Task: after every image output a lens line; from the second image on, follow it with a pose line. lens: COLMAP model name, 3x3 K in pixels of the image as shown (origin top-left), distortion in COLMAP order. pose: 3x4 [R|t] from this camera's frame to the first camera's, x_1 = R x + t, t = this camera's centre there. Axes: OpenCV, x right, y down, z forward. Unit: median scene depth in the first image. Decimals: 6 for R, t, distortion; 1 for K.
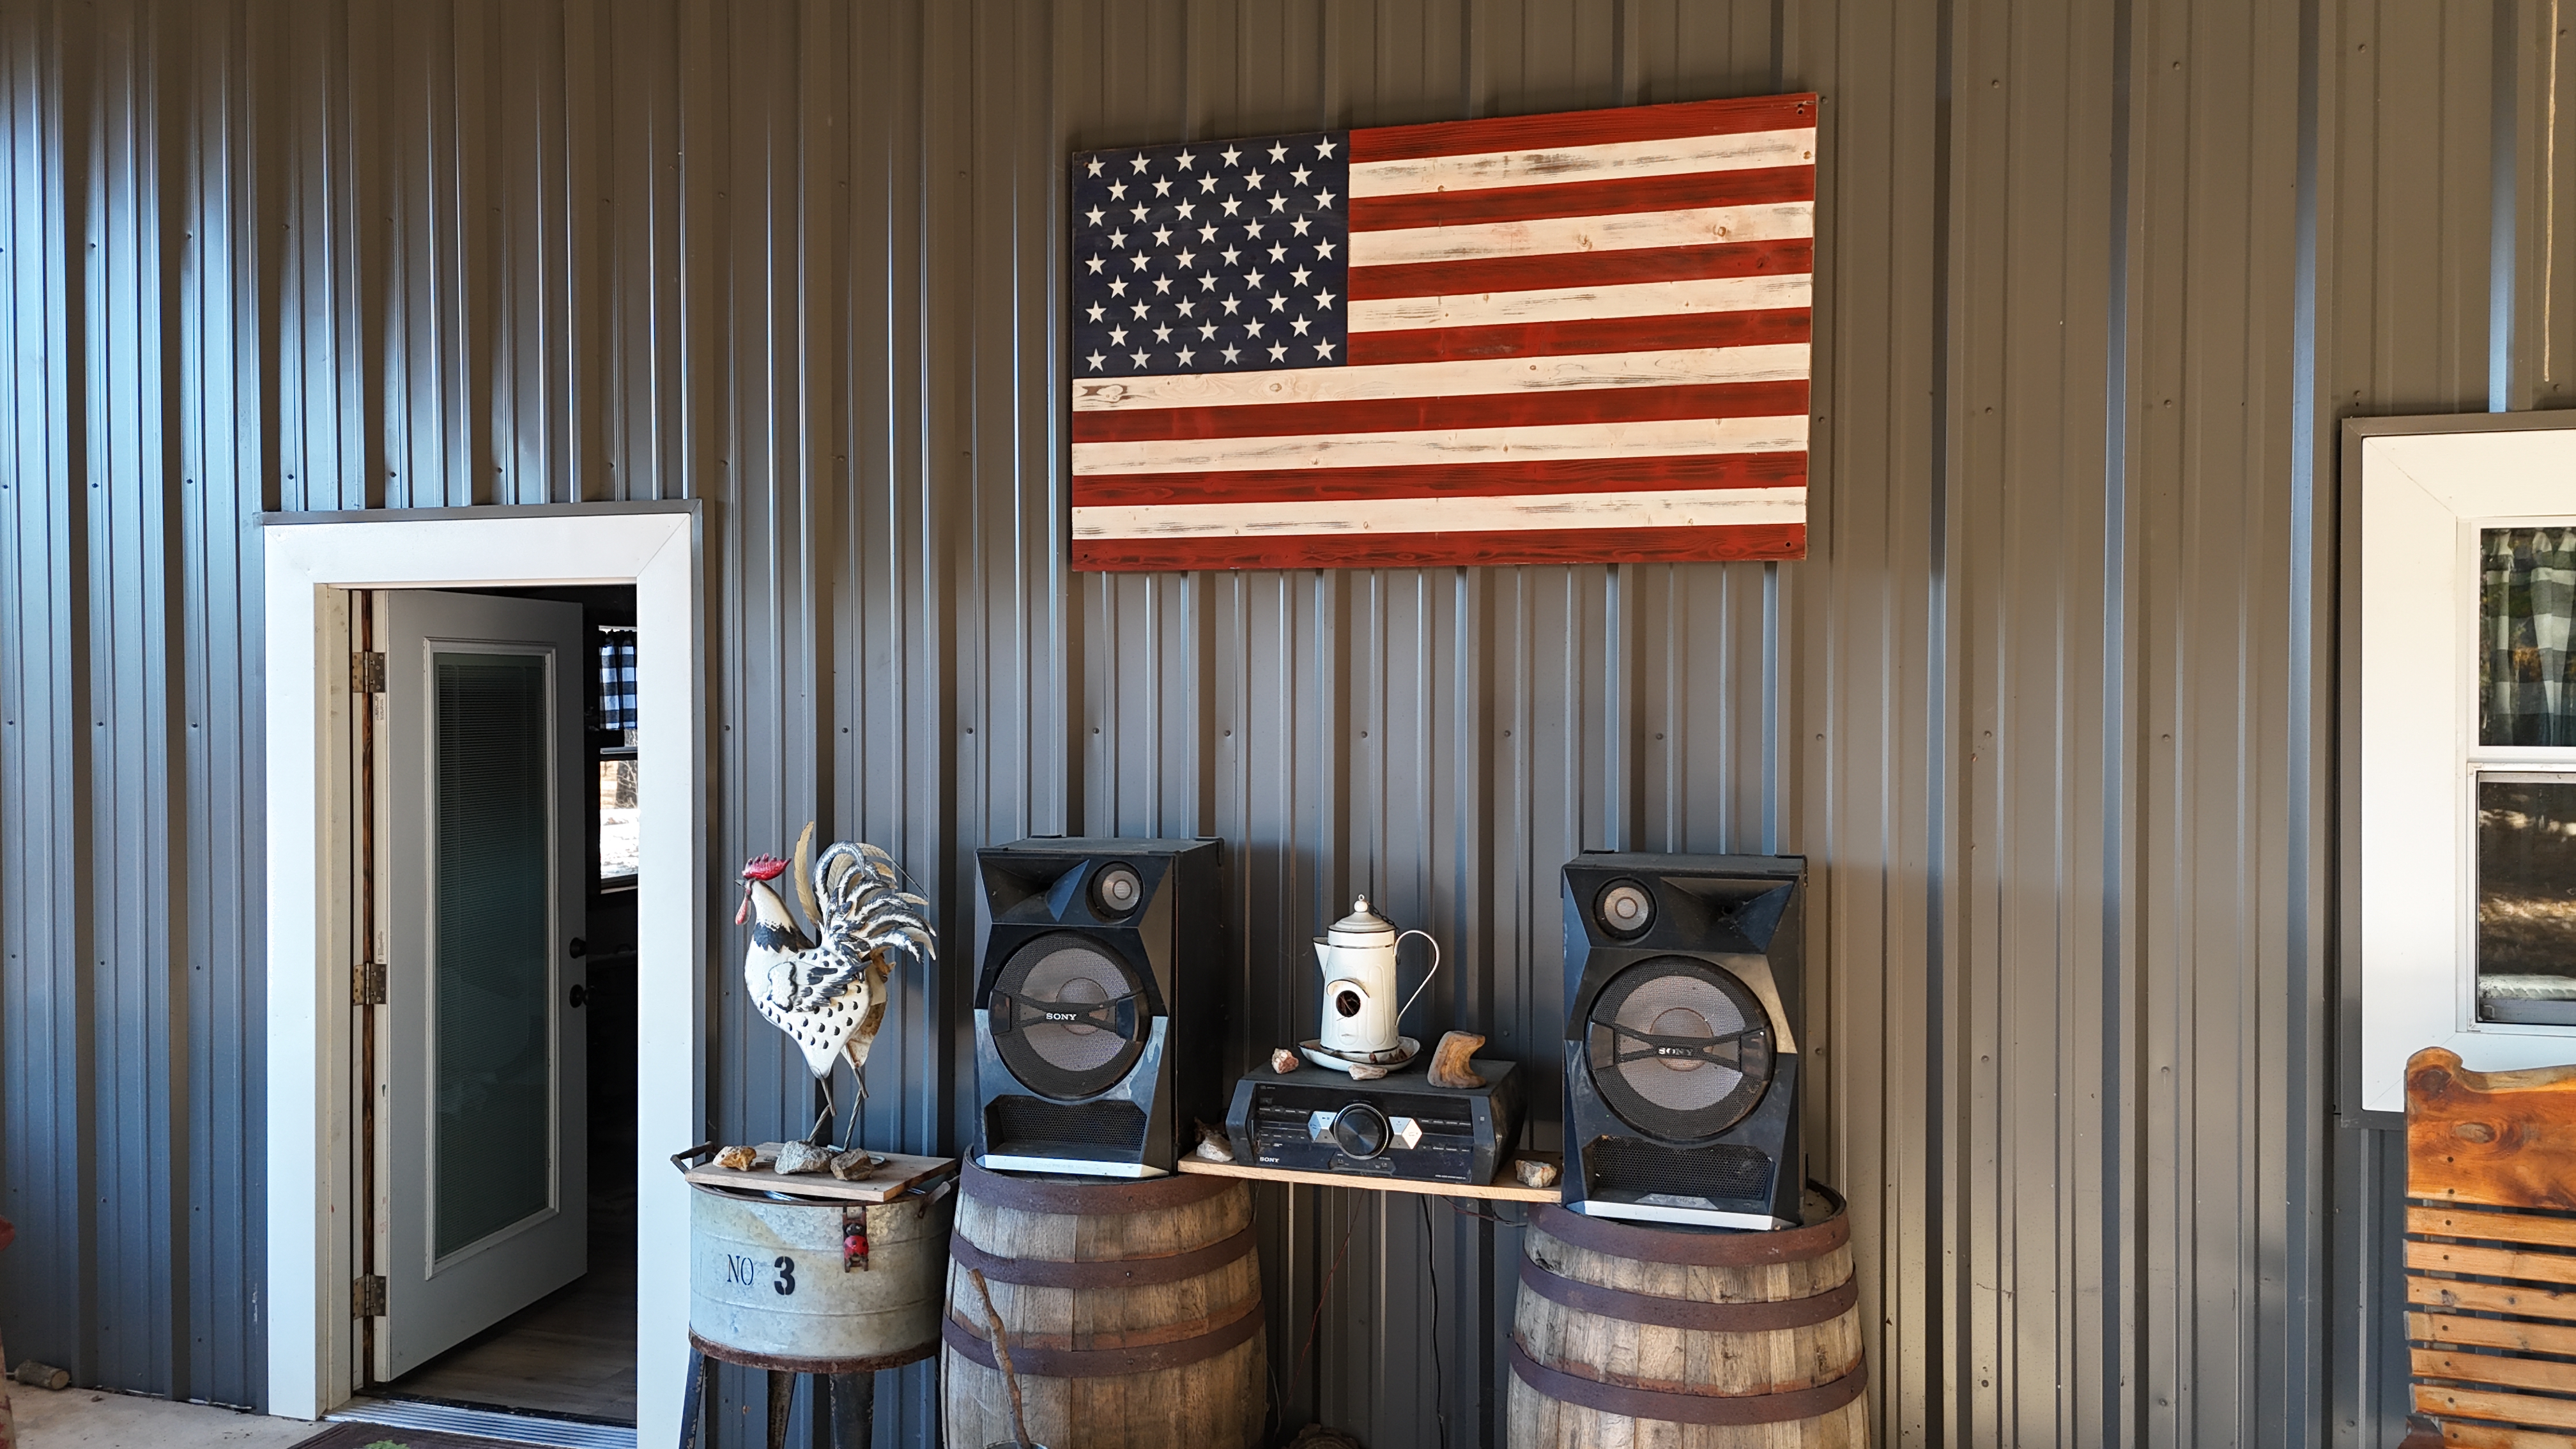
lens RADIAL K [[1879.5, 0, 1298.6], [0, 1879.5, 726.5], [0, 0, 1]] dist [0.100075, -0.105053]
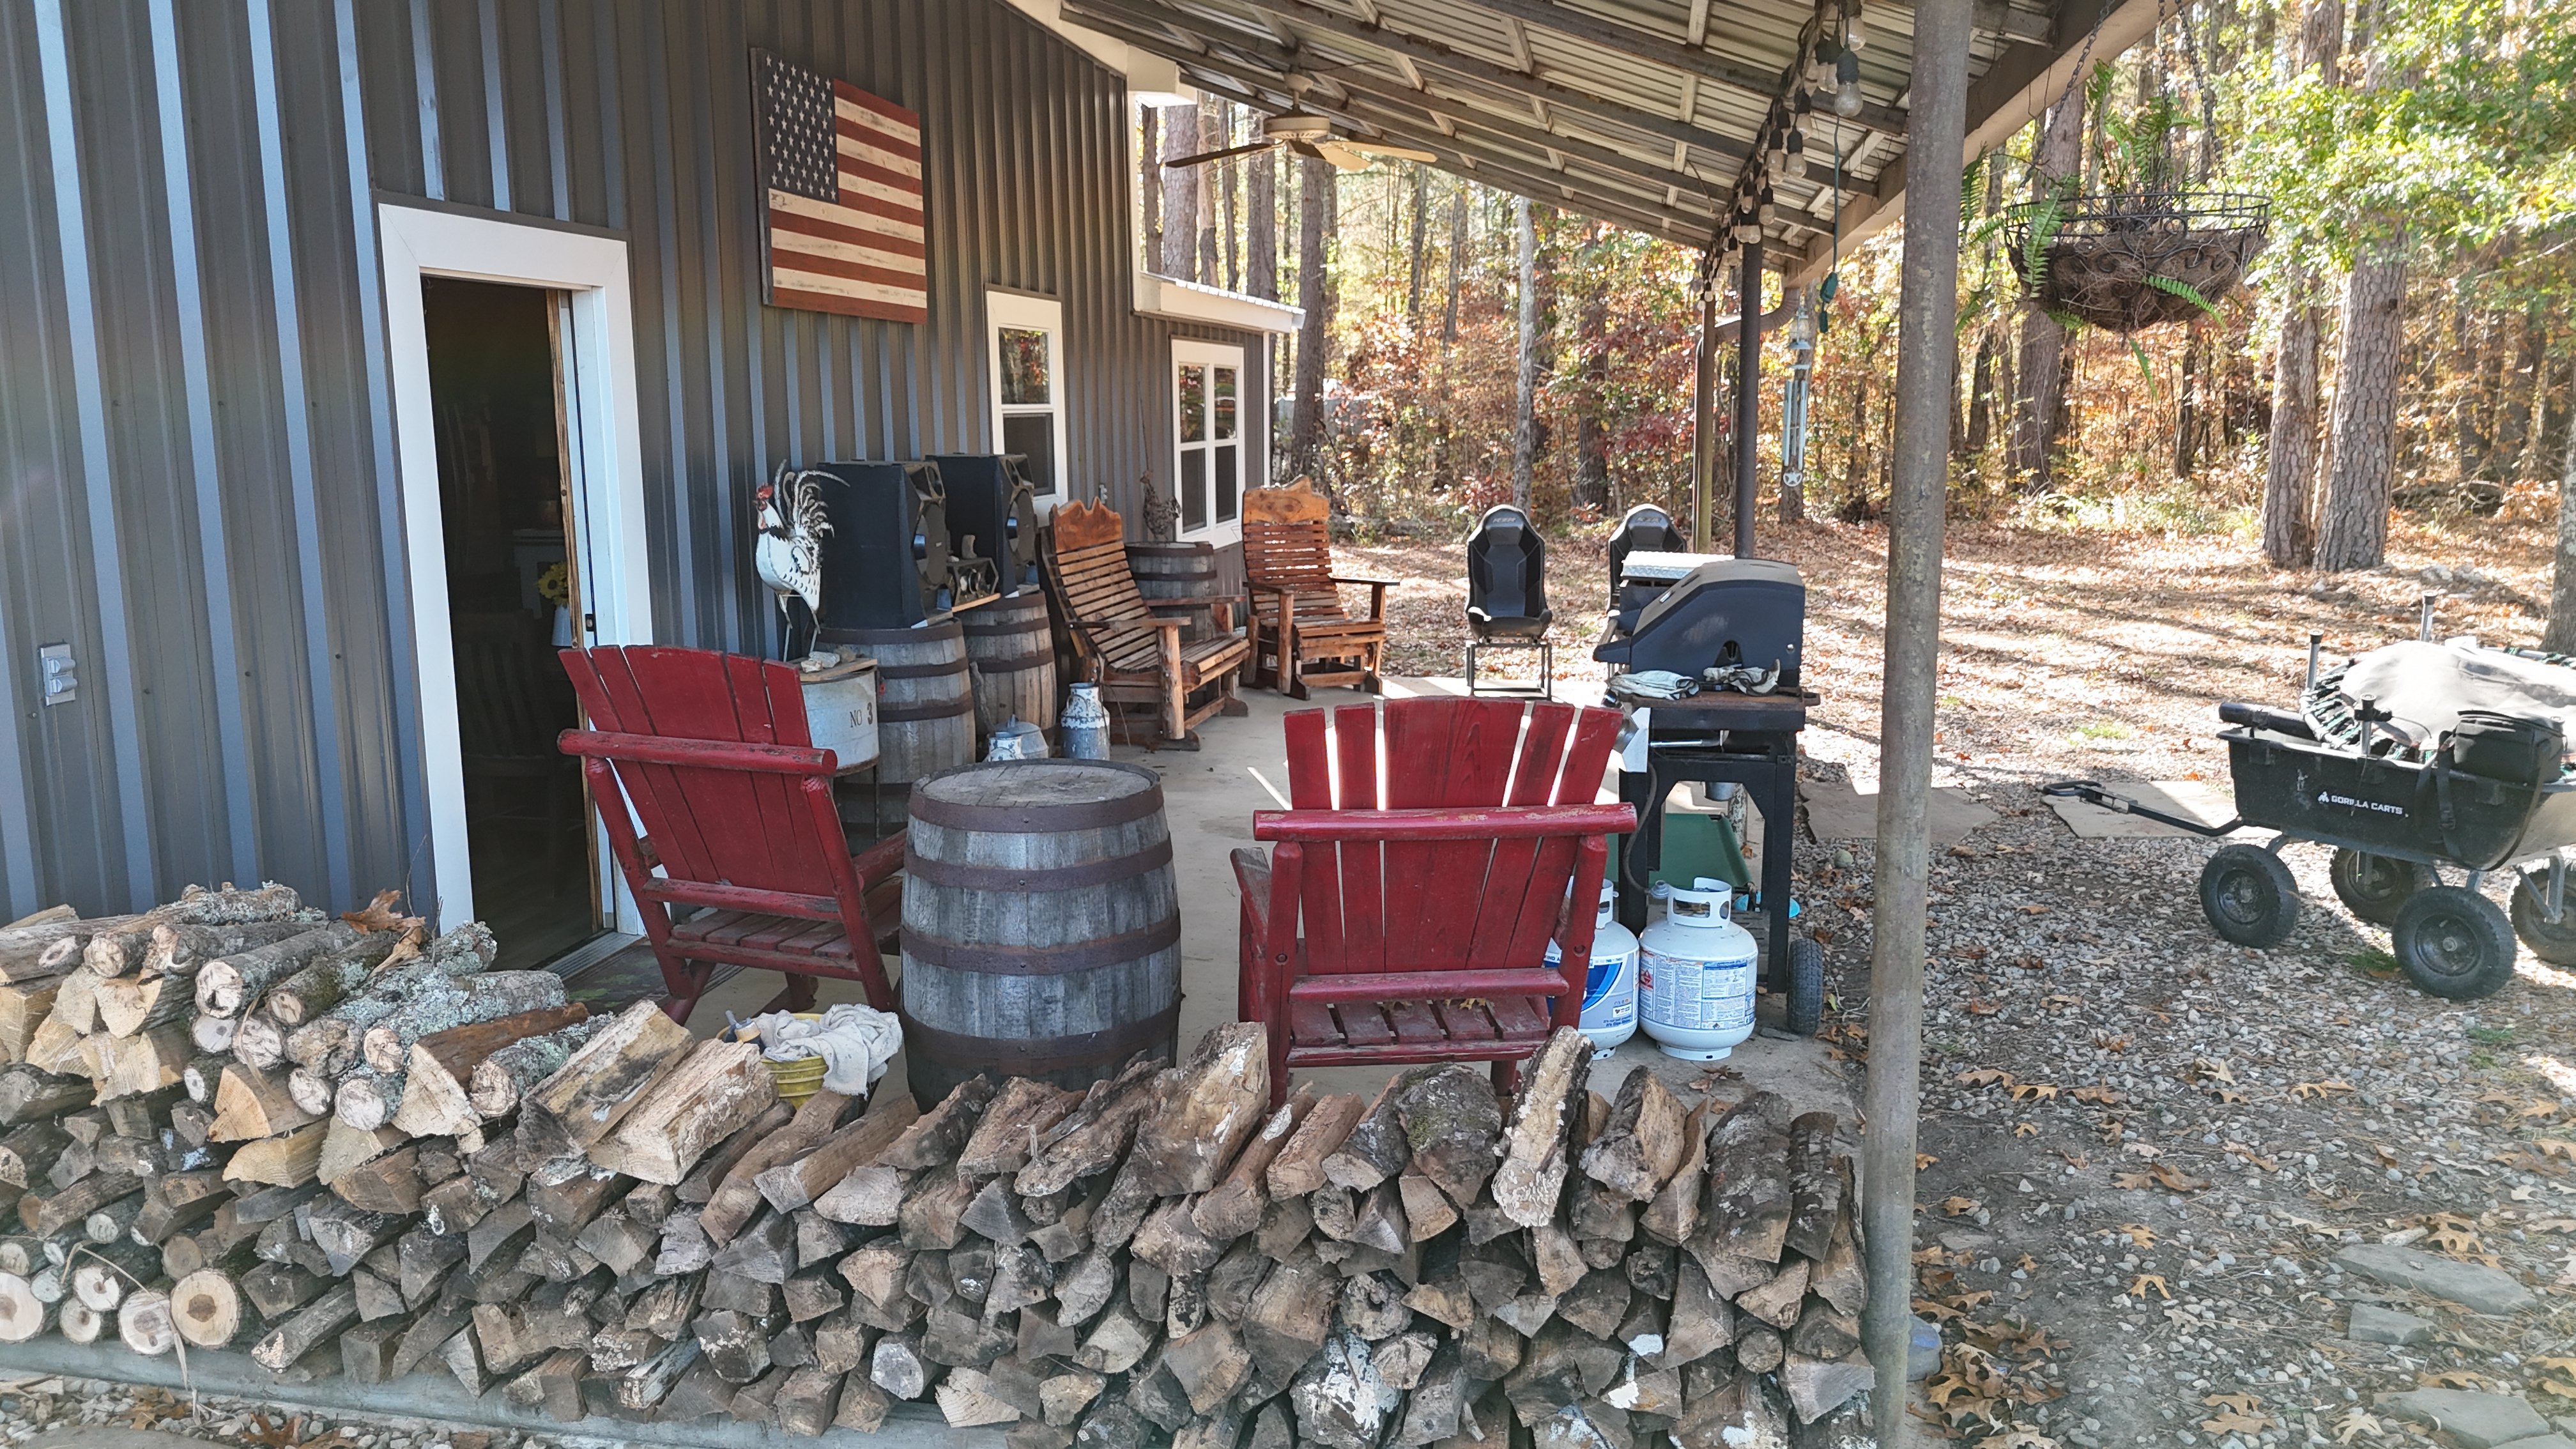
lens RADIAL K [[1879.5, 0, 1298.6], [0, 1879.5, 726.5], [0, 0, 1]] dist [0.100075, -0.105053]
pose [[-0.092109, -0.172712, 0.980656, -1.935943], [0.004675, 0.984757, 0.173873, -0.004713], [-0.995738, 0.020600, -0.089897, 0.702113]]
